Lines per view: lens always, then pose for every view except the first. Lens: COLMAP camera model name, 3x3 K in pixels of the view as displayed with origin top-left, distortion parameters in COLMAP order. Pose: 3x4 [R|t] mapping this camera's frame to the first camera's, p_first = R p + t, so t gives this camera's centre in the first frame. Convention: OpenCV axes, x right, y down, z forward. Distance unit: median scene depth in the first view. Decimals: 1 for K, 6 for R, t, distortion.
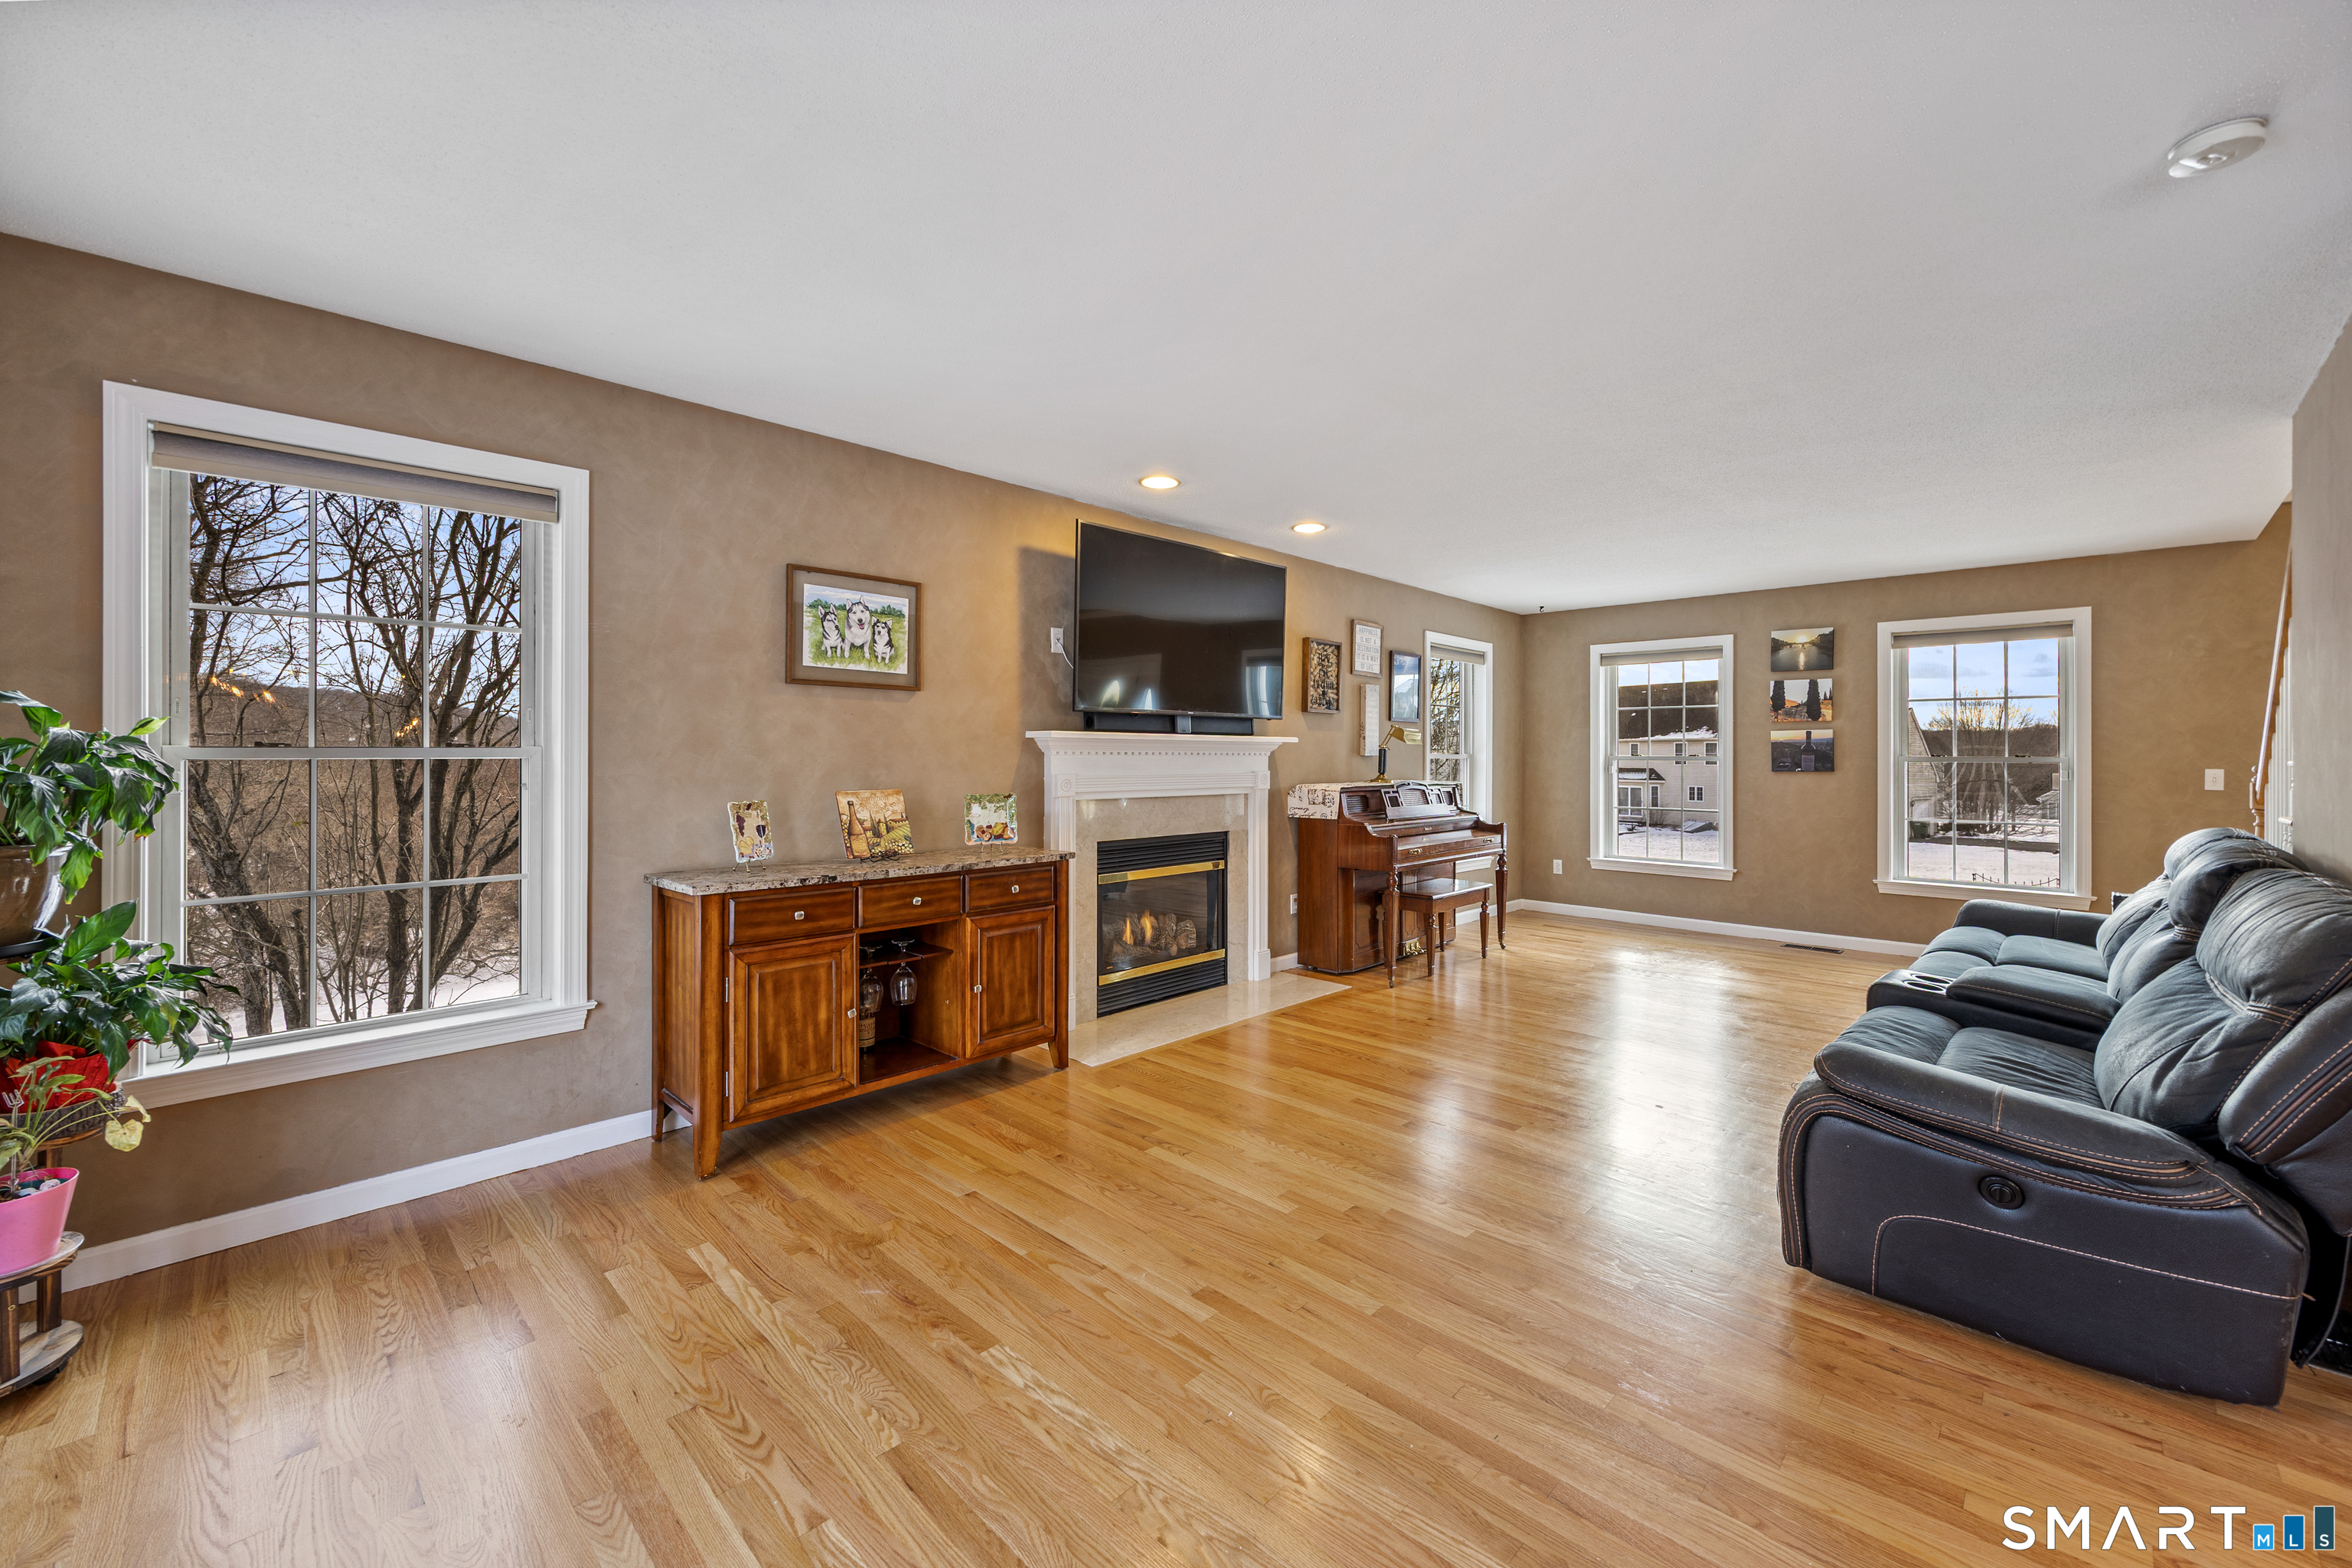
lens RADIAL K [[934.6, 0, 1171.1], [0, 934.6, 749.5], [0, 0, 1]] dist [0.001378, 0.000304]
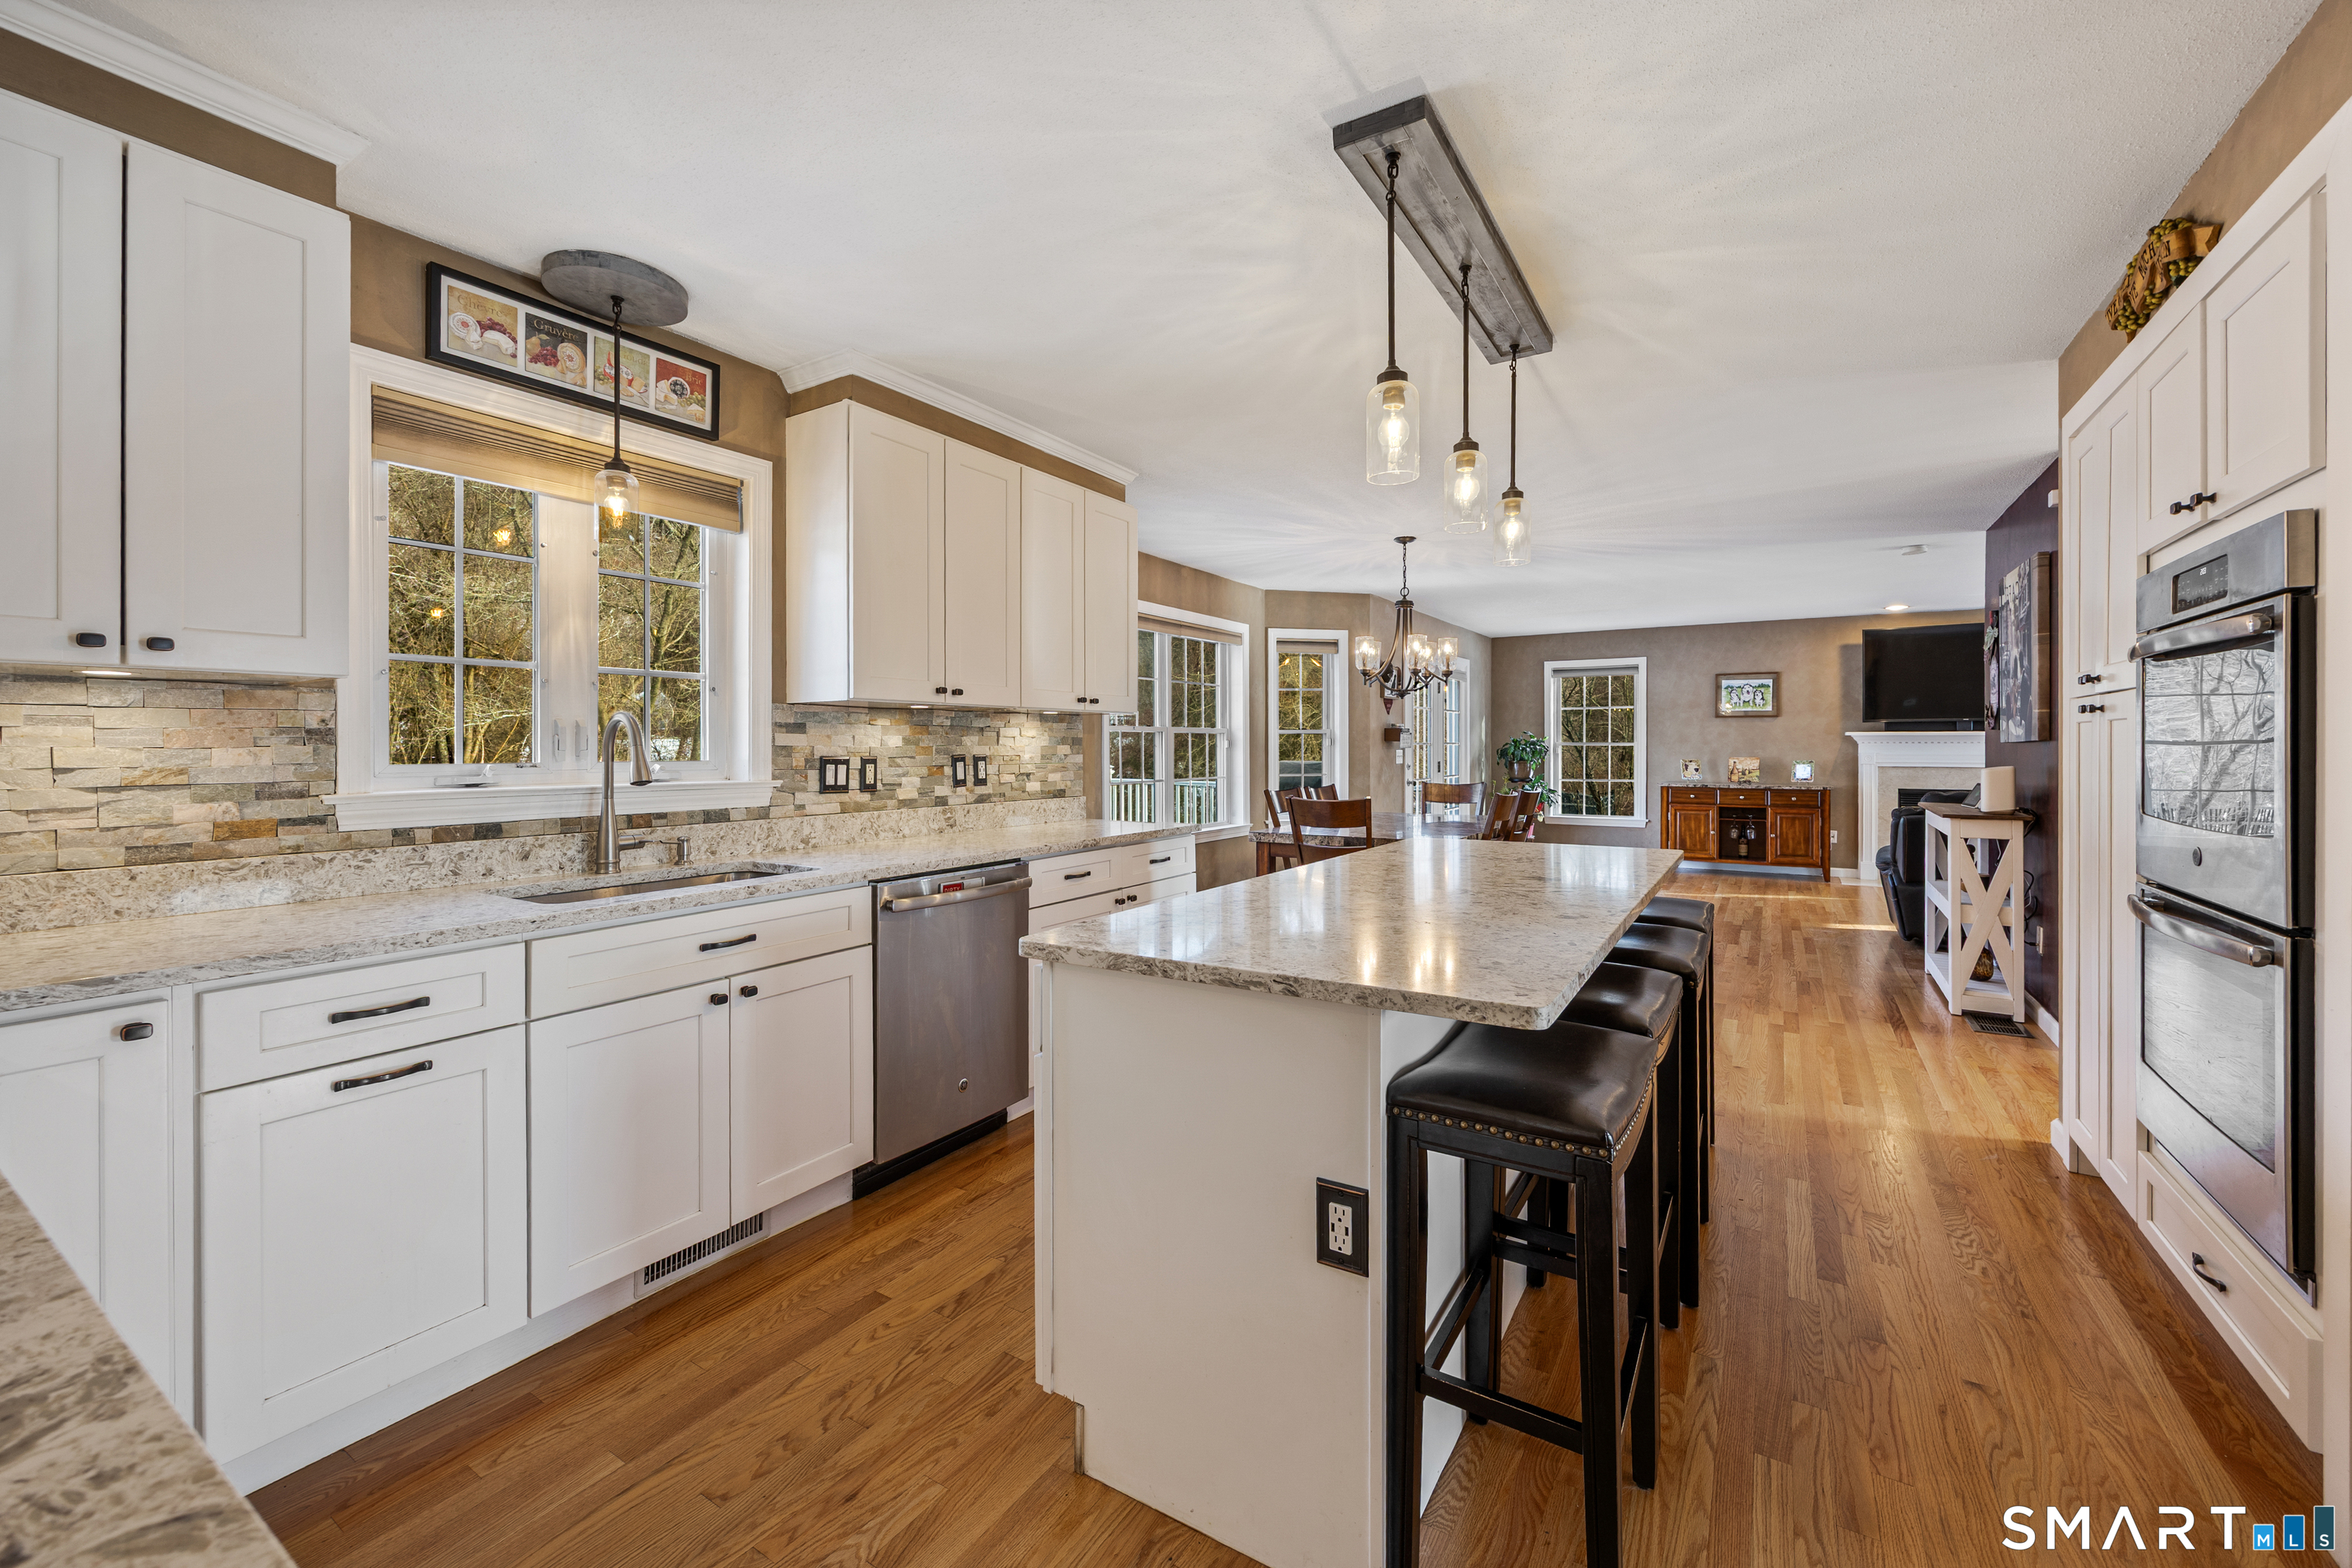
lens RADIAL K [[934.6, 0, 1216.1], [0, 934.6, 744.0], [0, 0, 1]] dist [0.001378, 0.000304]
pose [[0.224097, -0.007074, -0.974541, 1.364888], [0.003214, 0.999974, -0.006519, 0.013007], [0.974562, -0.001671, 0.224114, -0.734417]]
